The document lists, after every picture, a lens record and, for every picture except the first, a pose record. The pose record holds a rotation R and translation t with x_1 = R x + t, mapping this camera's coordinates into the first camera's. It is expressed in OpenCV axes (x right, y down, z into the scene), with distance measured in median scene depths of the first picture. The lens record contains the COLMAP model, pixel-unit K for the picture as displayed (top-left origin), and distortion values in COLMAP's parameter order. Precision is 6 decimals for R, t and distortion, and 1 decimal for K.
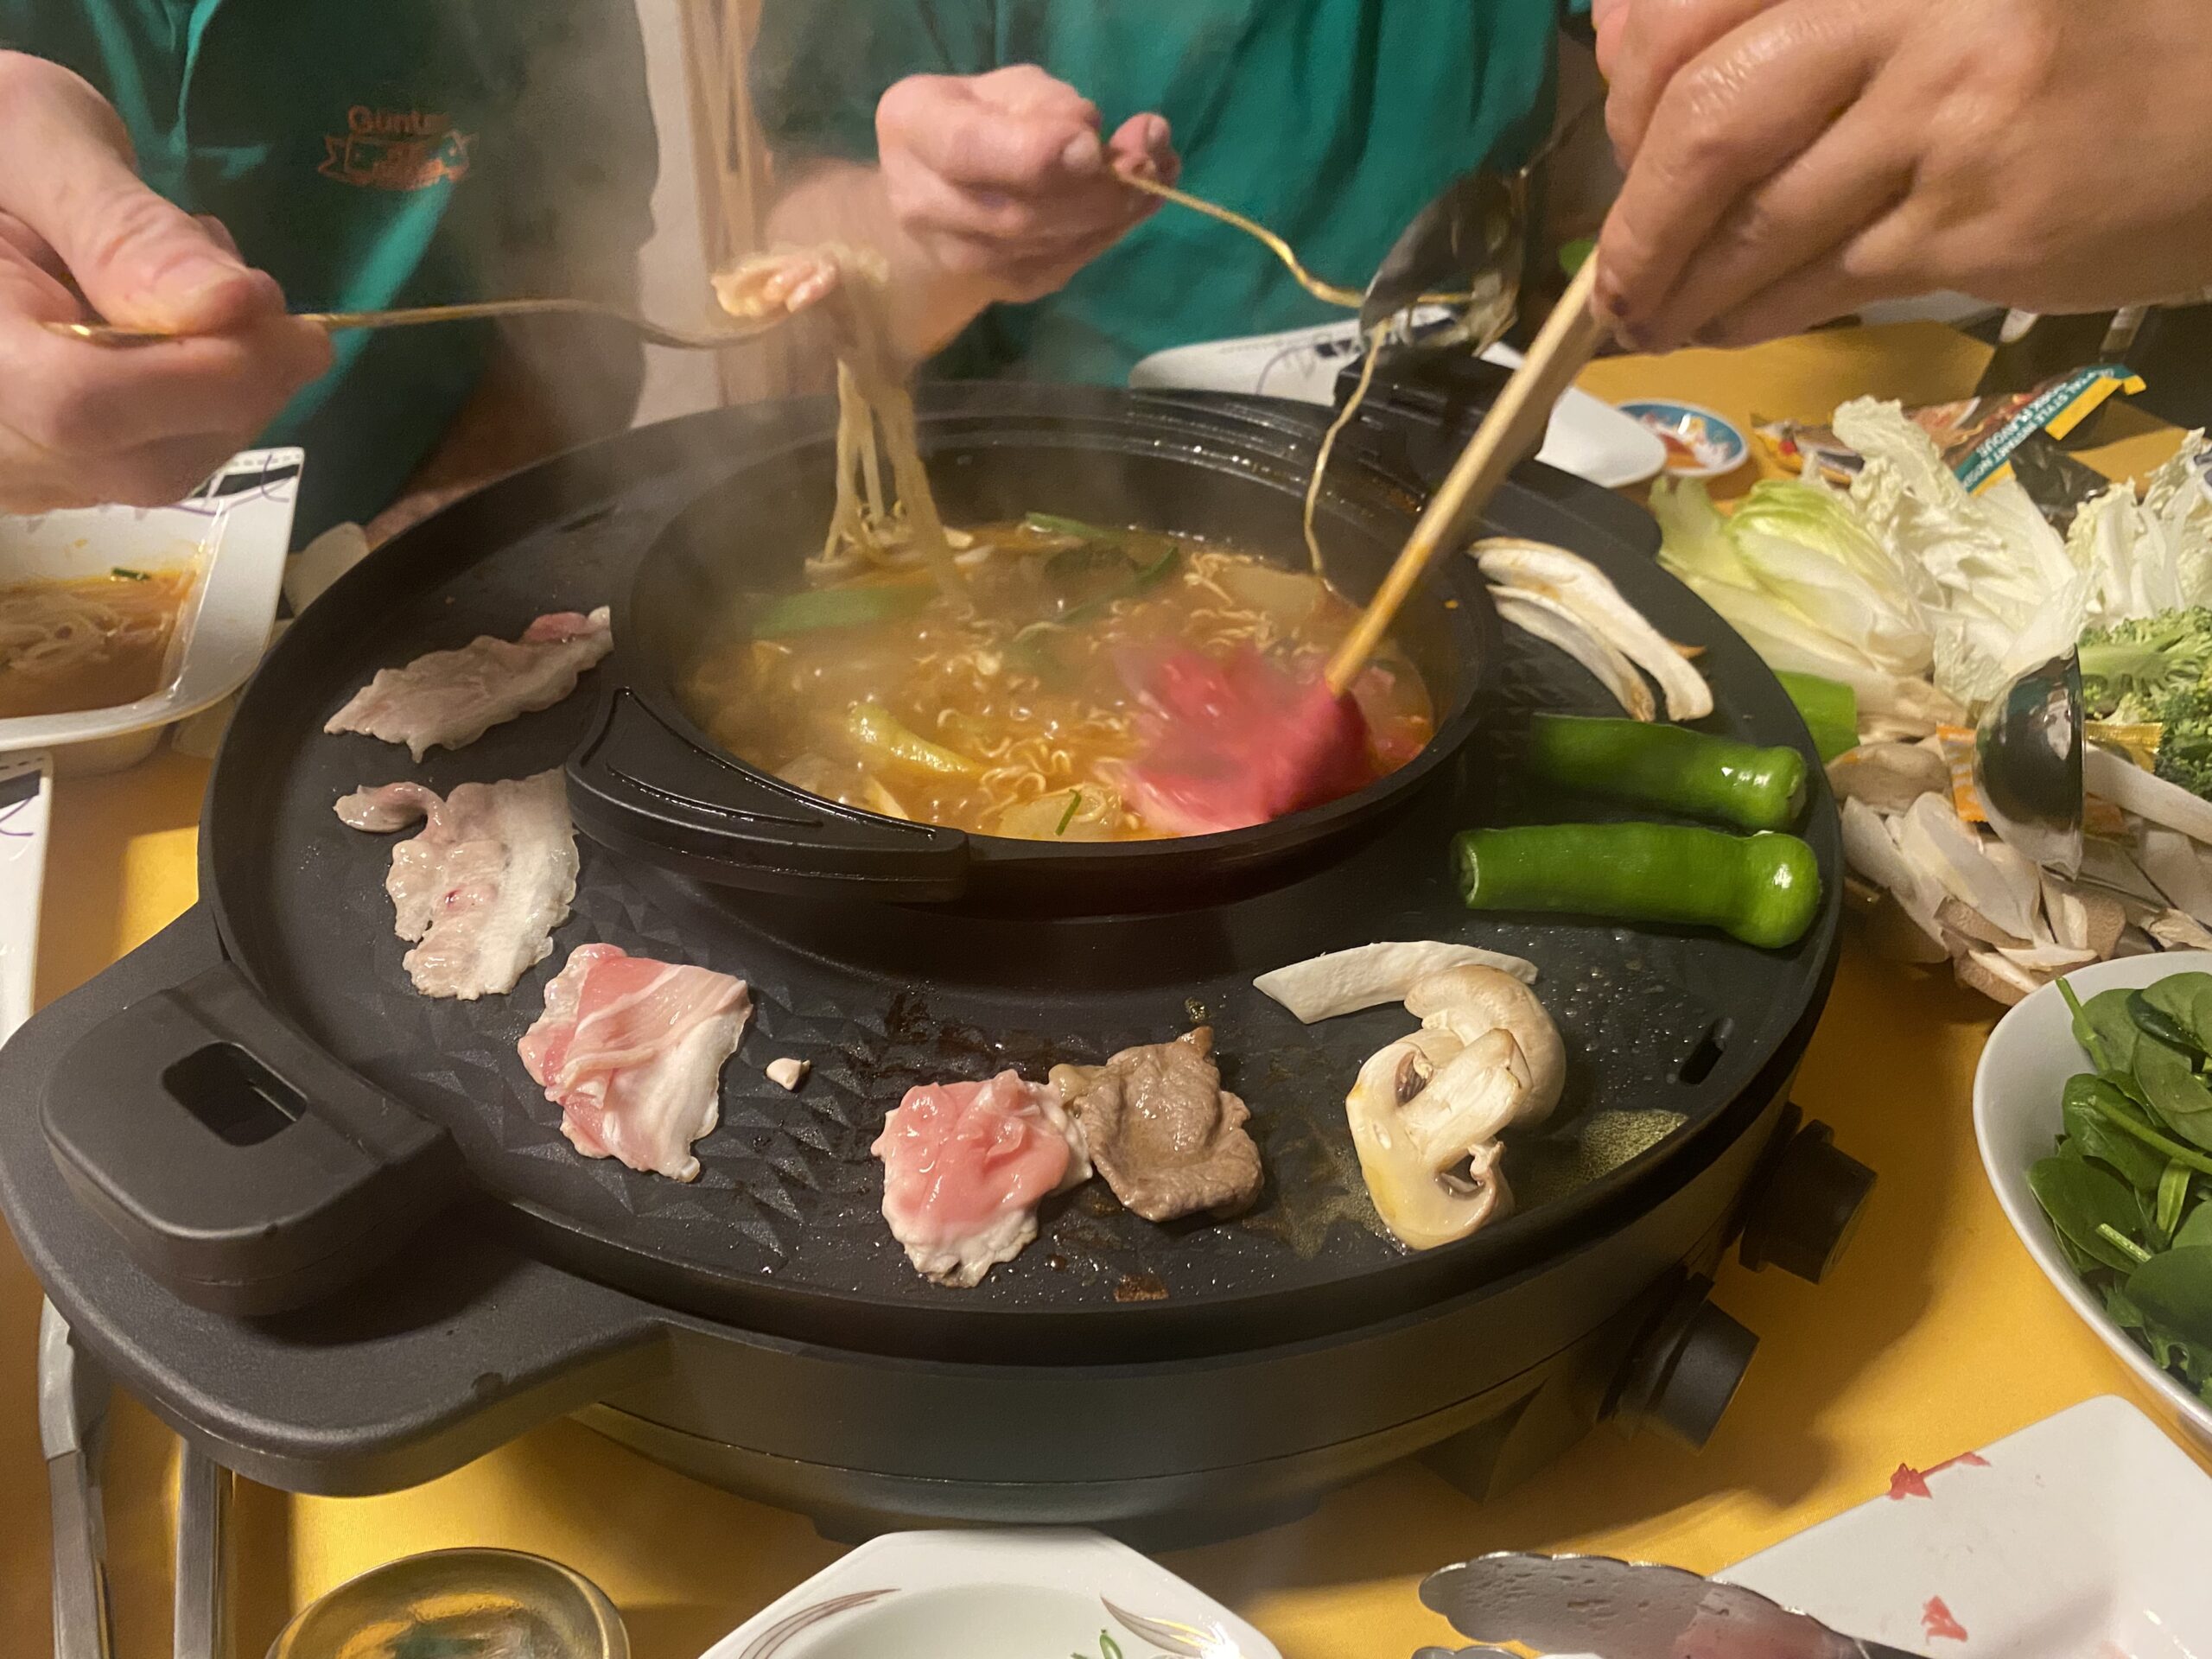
lens RADIAL K [[1667.1, 0, 1075.5], [0, 1667.1, 825.9], [0, 0, 1]] dist [0.003884, -0.032213]
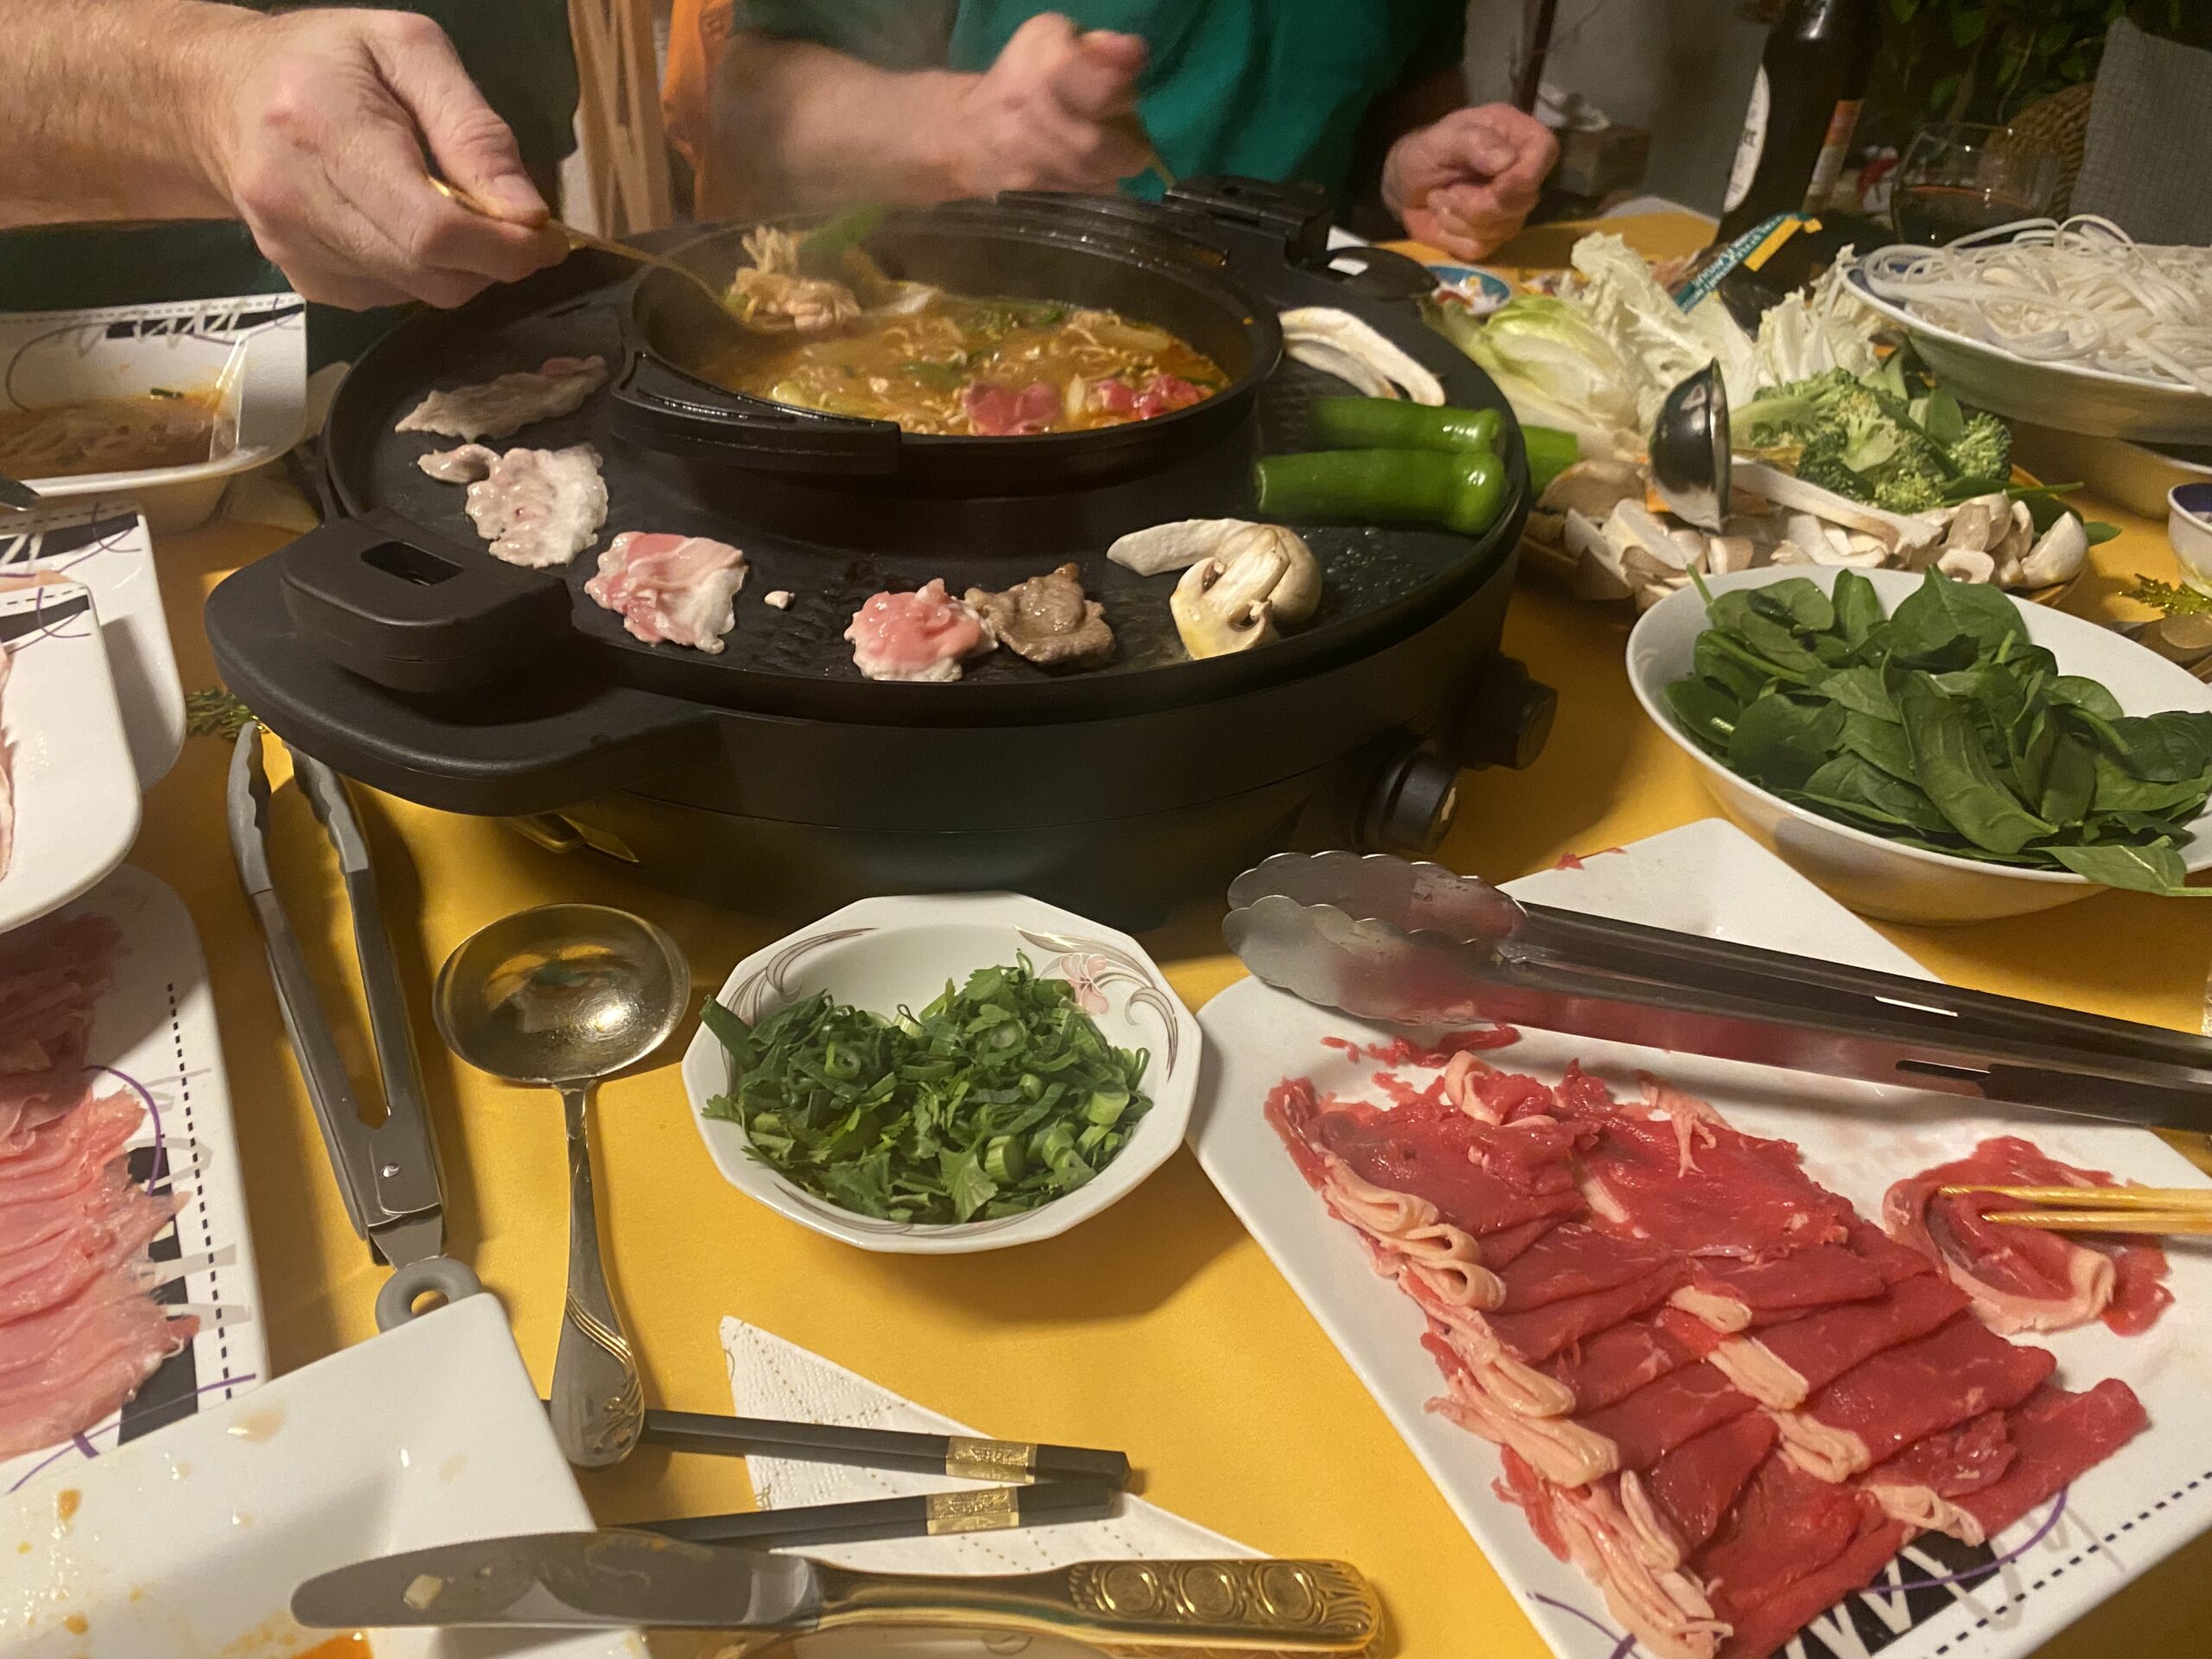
lens RADIAL K [[1688.0, 0, 1102.9], [0, 1688.0, 831.7], [0, 0, 1]] dist [0.004968, -0.045026]
pose [[0.995678, -0.047990, 0.079513, -0.019364], [0.048688, 0.998791, -0.006850, 0.316155], [-0.079088, 0.010691, 0.996810, -0.385596]]
